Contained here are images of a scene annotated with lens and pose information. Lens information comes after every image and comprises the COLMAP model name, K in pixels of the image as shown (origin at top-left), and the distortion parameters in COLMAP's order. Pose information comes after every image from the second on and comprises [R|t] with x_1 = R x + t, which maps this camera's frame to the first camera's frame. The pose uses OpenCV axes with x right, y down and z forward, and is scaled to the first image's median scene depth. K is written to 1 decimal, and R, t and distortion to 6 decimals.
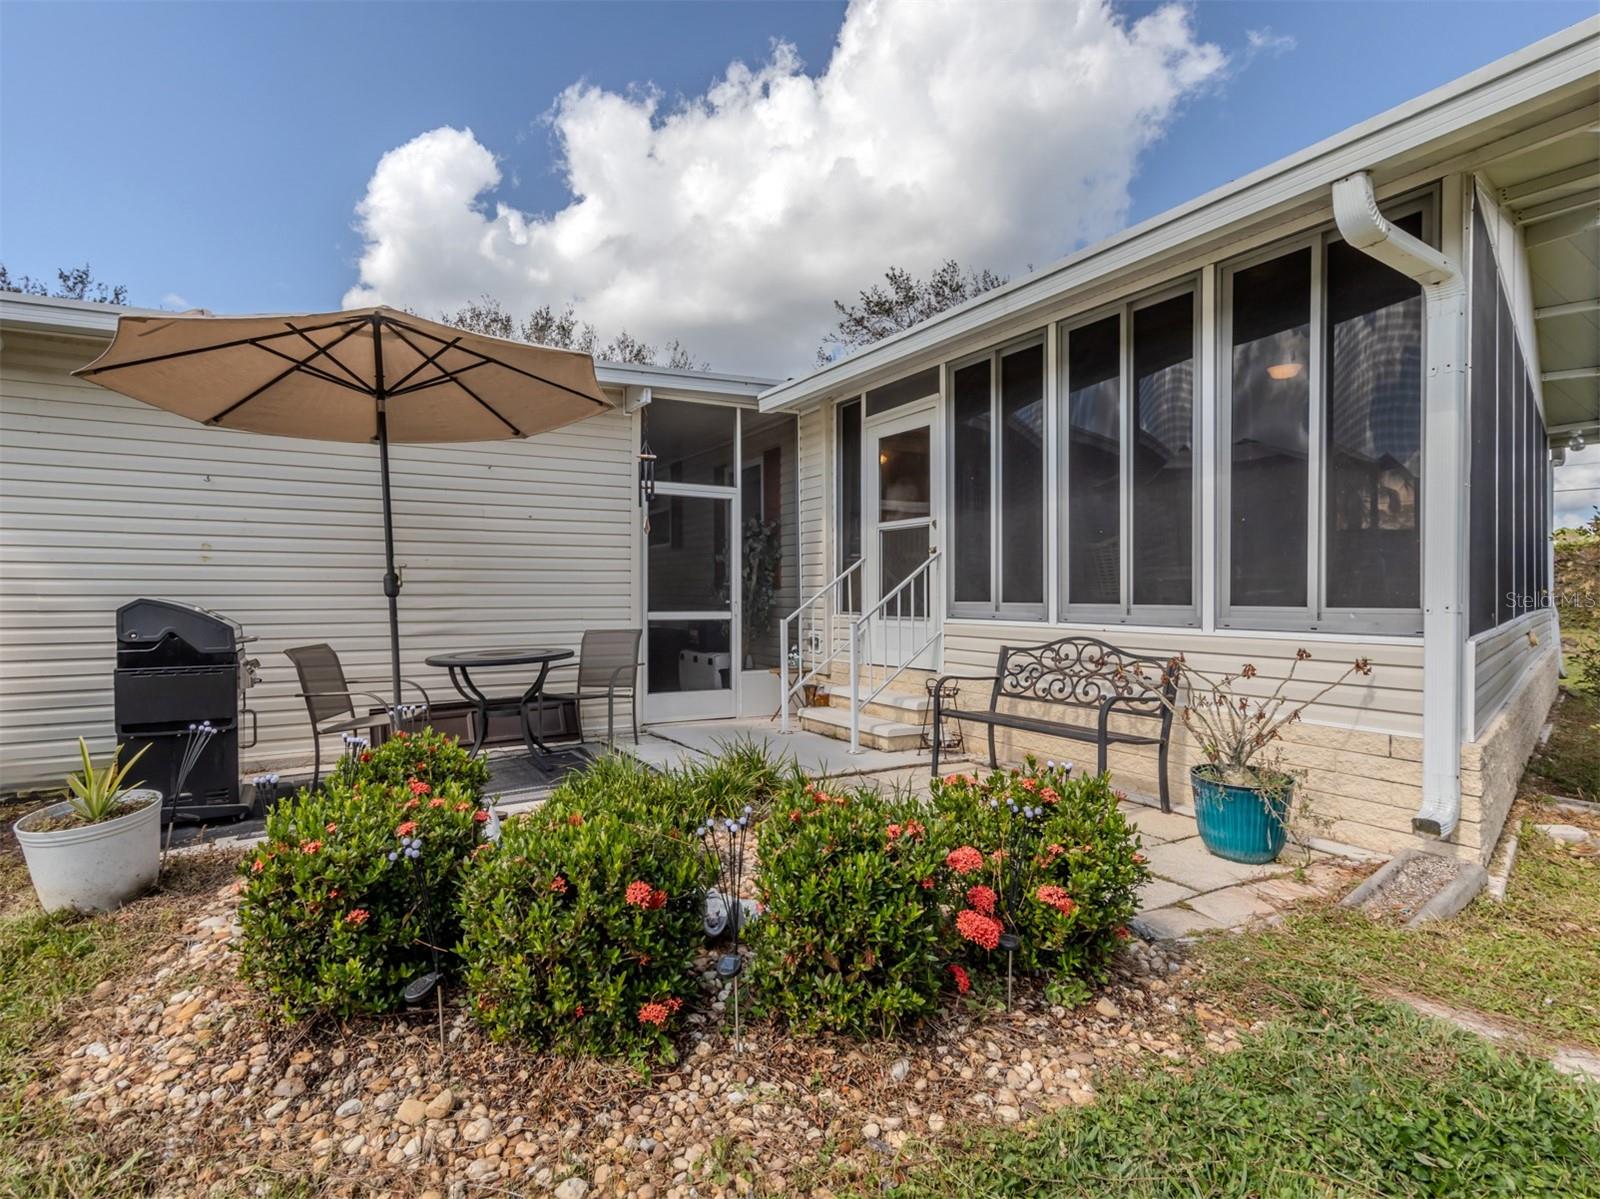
lens RADIAL K [[846.1, 0, 777.1], [0, 846.1, 565.3], [0, 0, 1]] dist [0.012084, 0.000410]
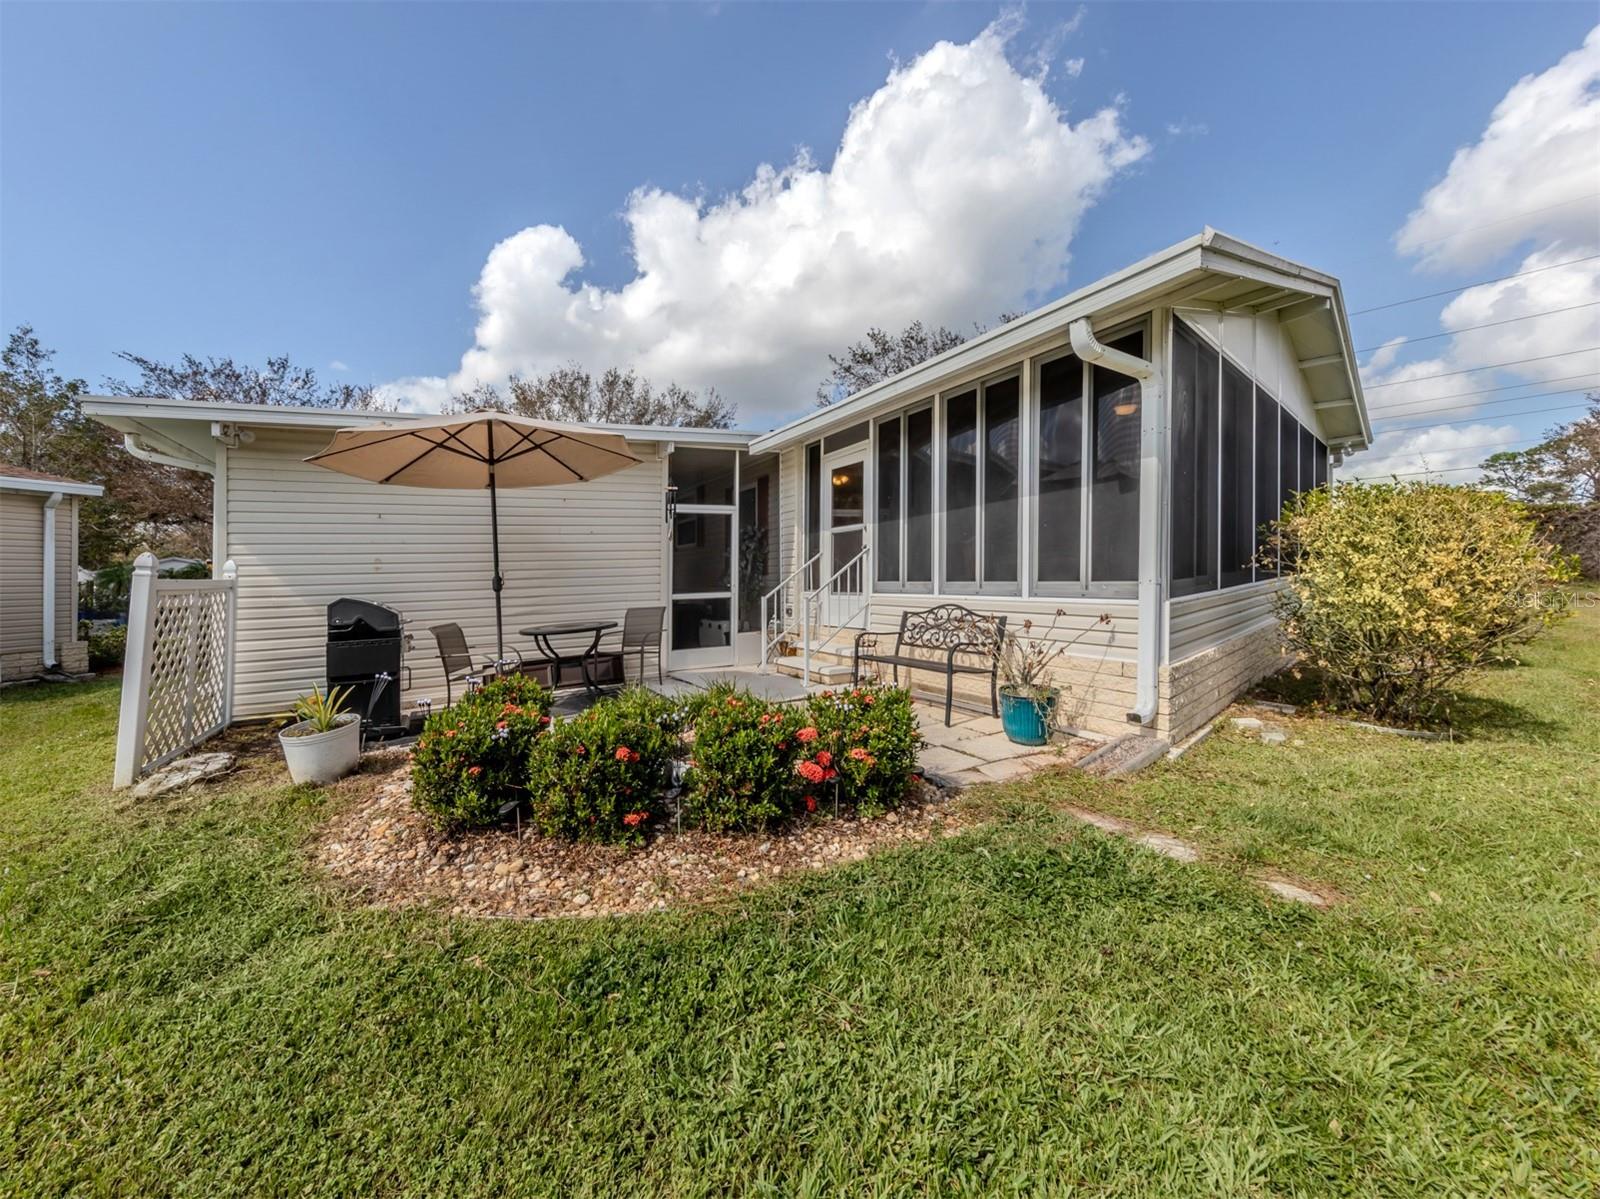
lens RADIAL K [[637.9, 0, 788.6], [0, 637.9, 502.6], [0, 0, 1]] dist [0.008972, -0.000293]
pose [[0.999587, -0.028602, -0.002922, 0.105333], [0.028295, 0.996677, -0.076382, -0.023880], [0.005097, 0.076268, 0.997074, -0.215235]]
